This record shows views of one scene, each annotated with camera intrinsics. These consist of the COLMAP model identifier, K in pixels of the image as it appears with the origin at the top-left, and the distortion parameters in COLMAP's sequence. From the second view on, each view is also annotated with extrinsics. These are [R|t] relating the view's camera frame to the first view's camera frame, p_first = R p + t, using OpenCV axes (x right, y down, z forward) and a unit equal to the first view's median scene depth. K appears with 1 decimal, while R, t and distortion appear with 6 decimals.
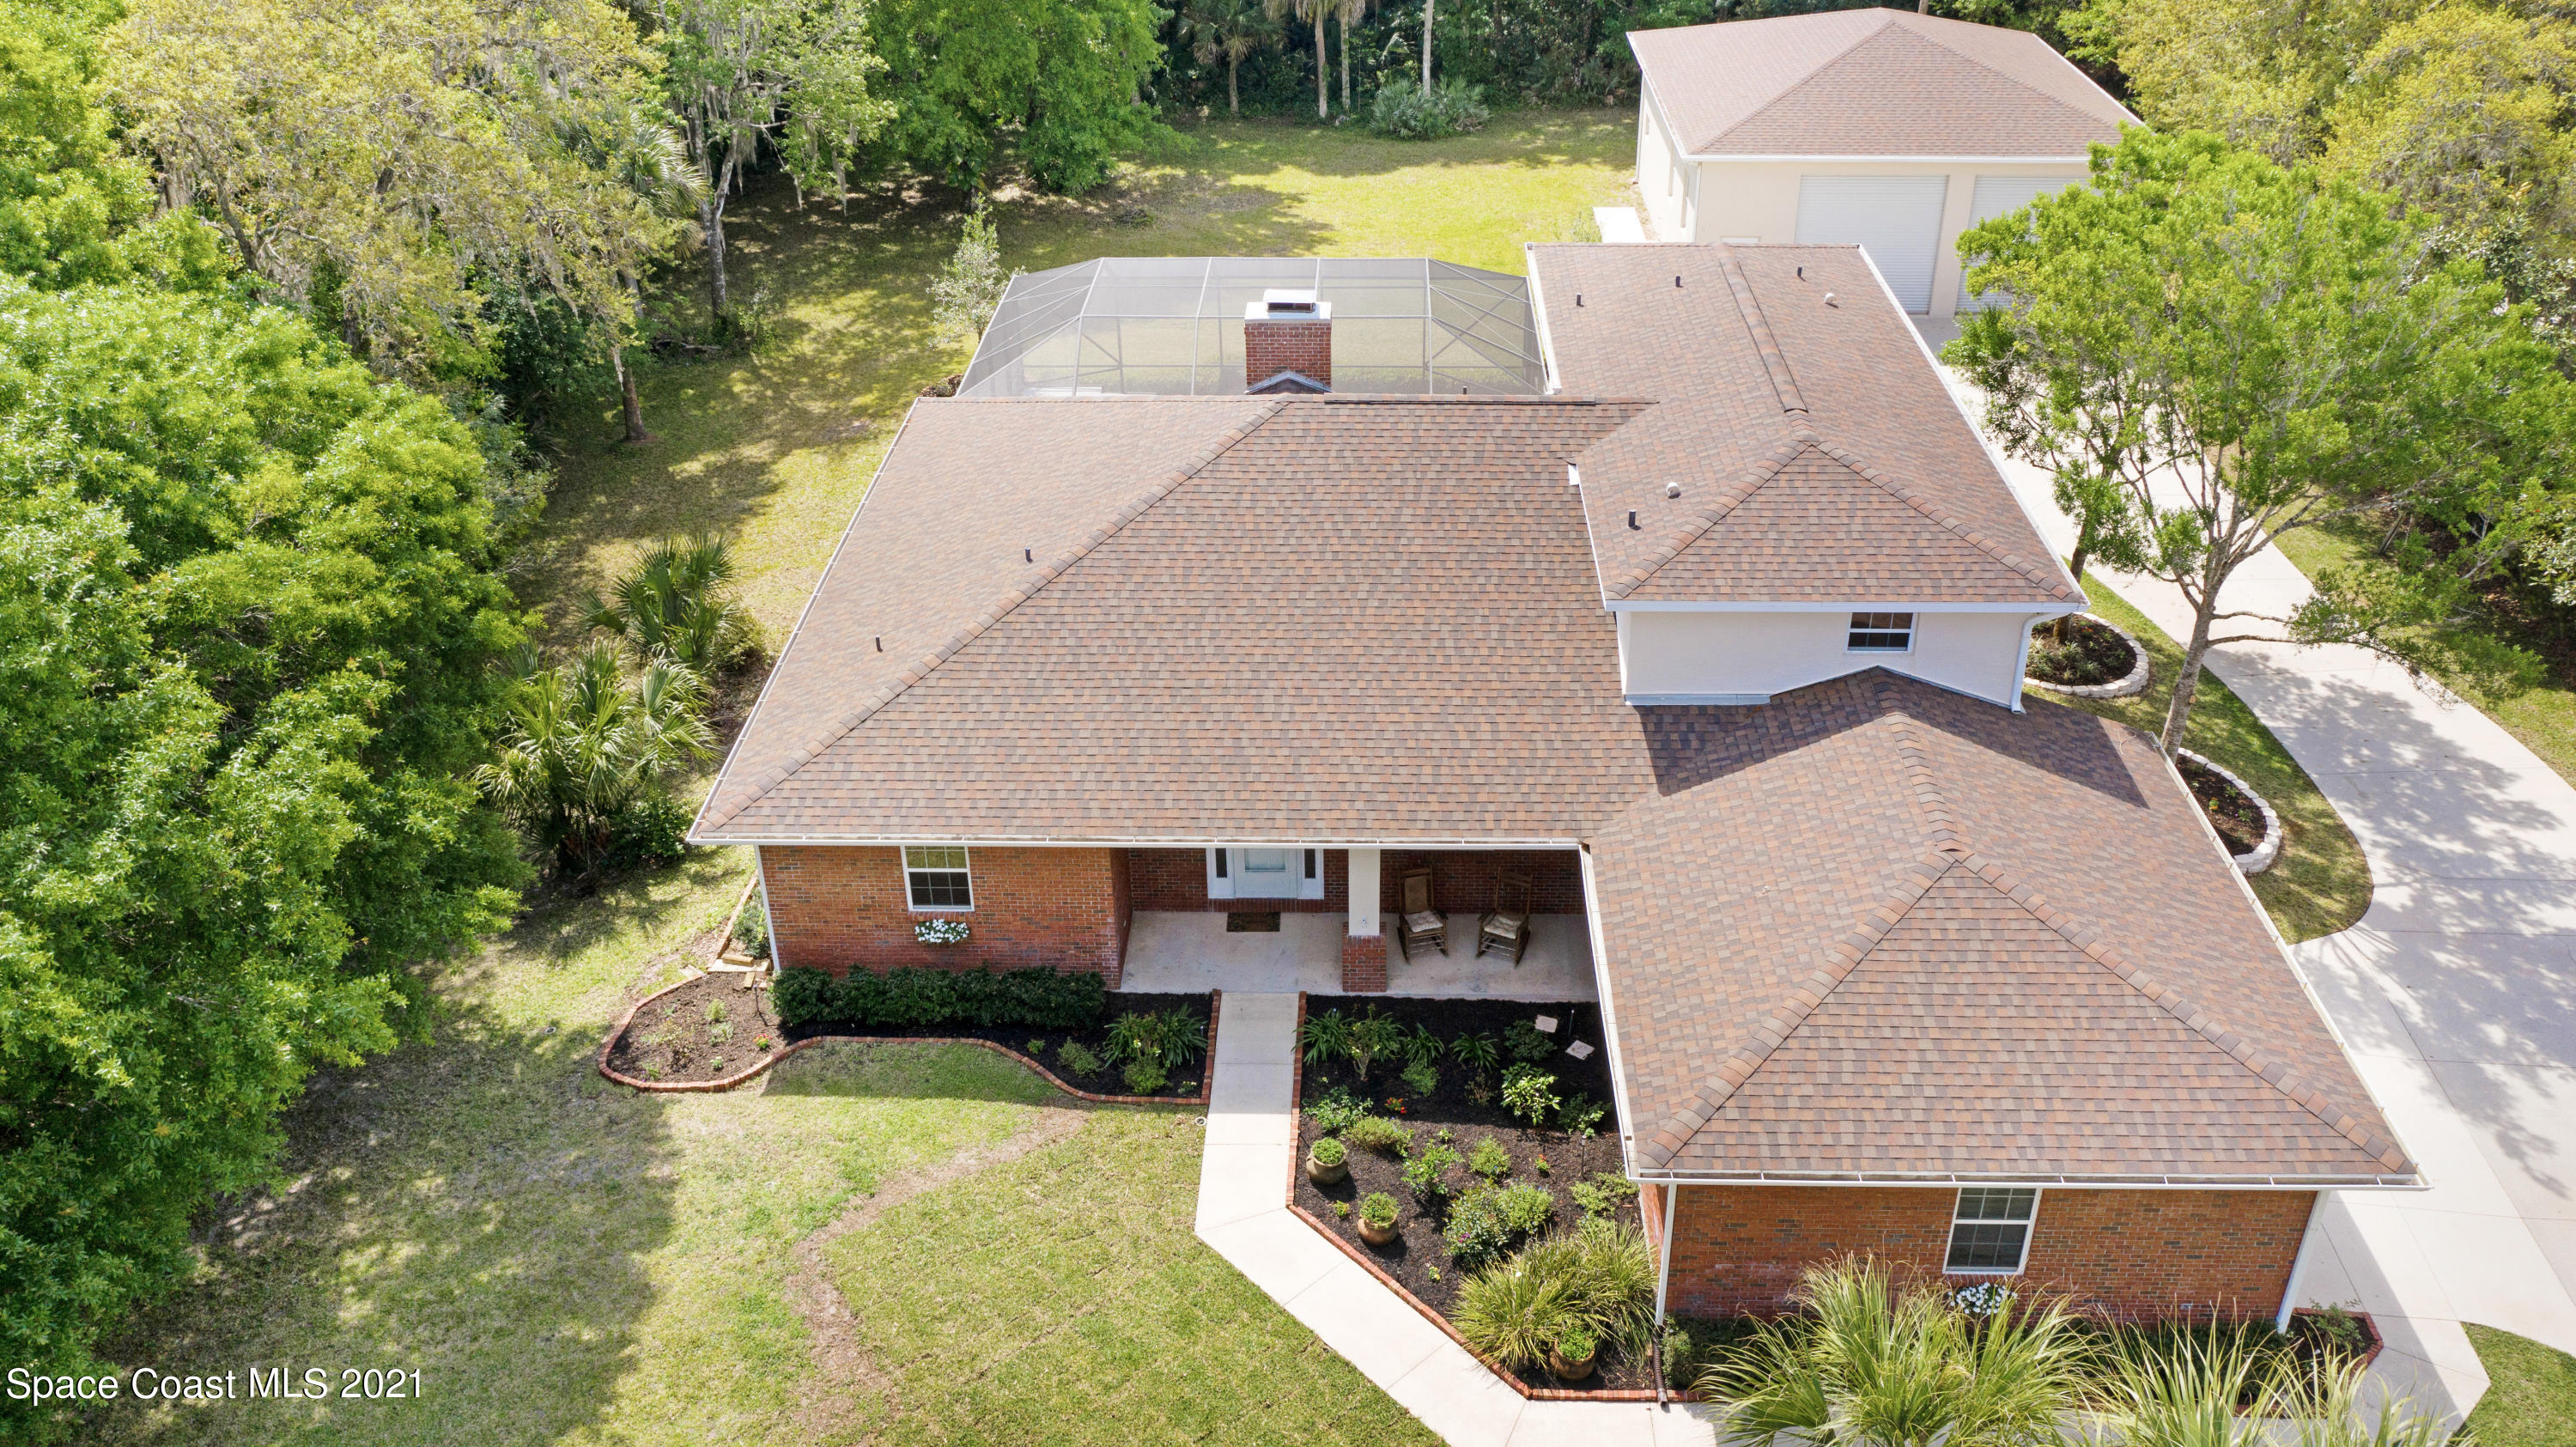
lens RADIAL K [[2133.1, 0, 1289.1], [0, 2133.1, 716.6], [0, 0, 1]] dist [0.000195, -0.010638]
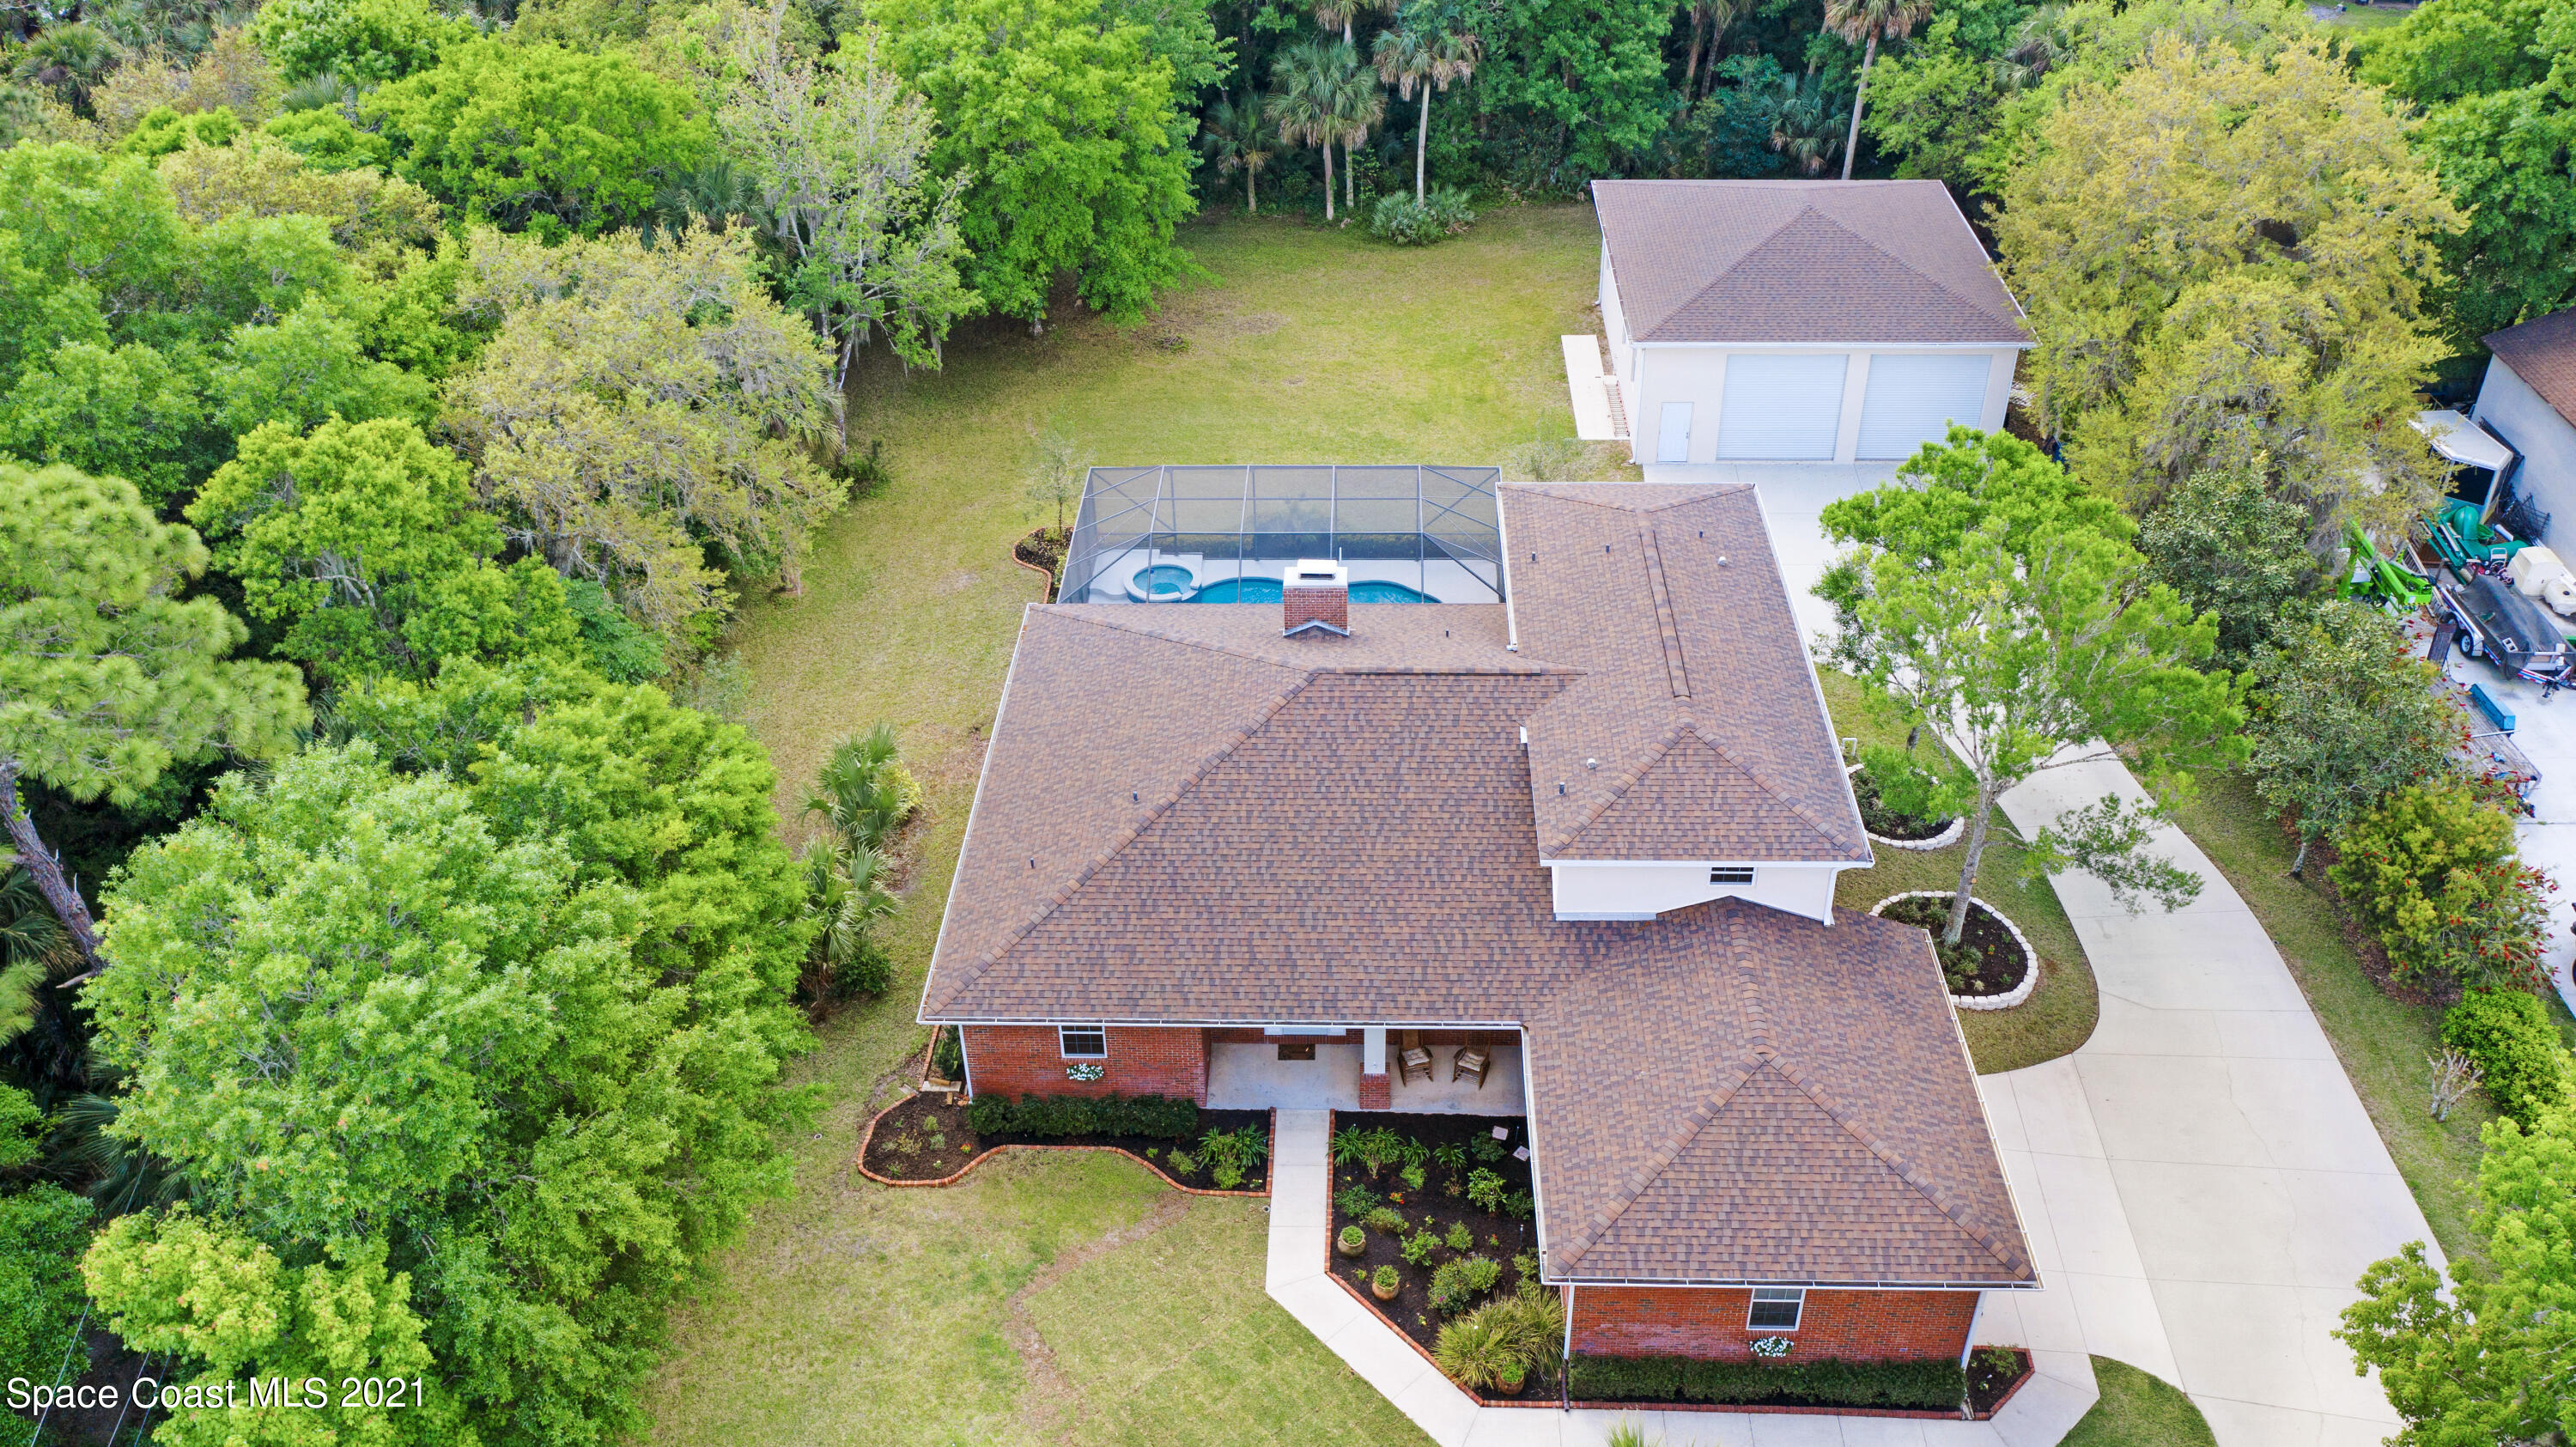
lens RADIAL K [[2133.1, 0, 1226.0], [0, 2133.1, 747.7], [0, 0, 1]] dist [0.000195, -0.010638]
pose [[0.999611, -0.004658, -0.027484, -0.025316], [0.006912, 0.996570, 0.082468, -0.240109], [0.027006, -0.082626, 0.996215, -0.432801]]
